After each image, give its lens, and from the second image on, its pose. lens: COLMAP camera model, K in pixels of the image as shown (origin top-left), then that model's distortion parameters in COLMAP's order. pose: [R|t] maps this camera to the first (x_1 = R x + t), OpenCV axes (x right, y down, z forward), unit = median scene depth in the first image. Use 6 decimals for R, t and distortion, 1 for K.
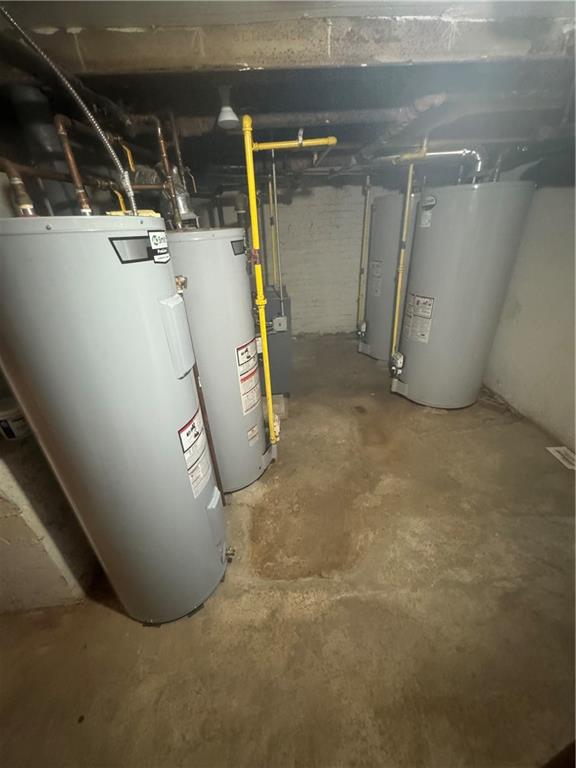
lens RADIAL K [[301.8, 0, 288.0], [0, 301.8, 384.0], [0, 0, 1]] dist [0.000098, -0.000130]
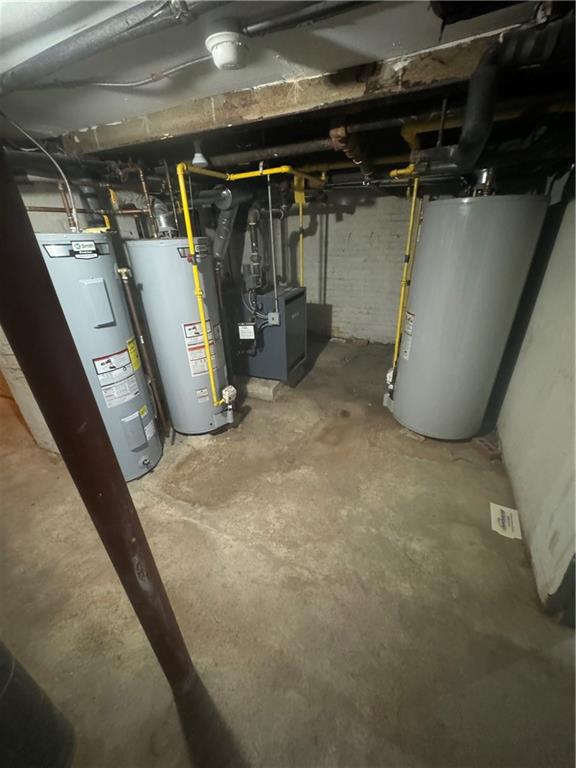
lens RADIAL K [[301.8, 0, 288.0], [0, 301.8, 384.0], [0, 0, 1]] dist [0.000098, -0.000130]
pose [[0.880962, 0.233755, -0.411417, 0.830429], [-0.236131, 0.970638, 0.045863, -0.027460], [0.410058, 0.056745, 0.910293, -0.044989]]
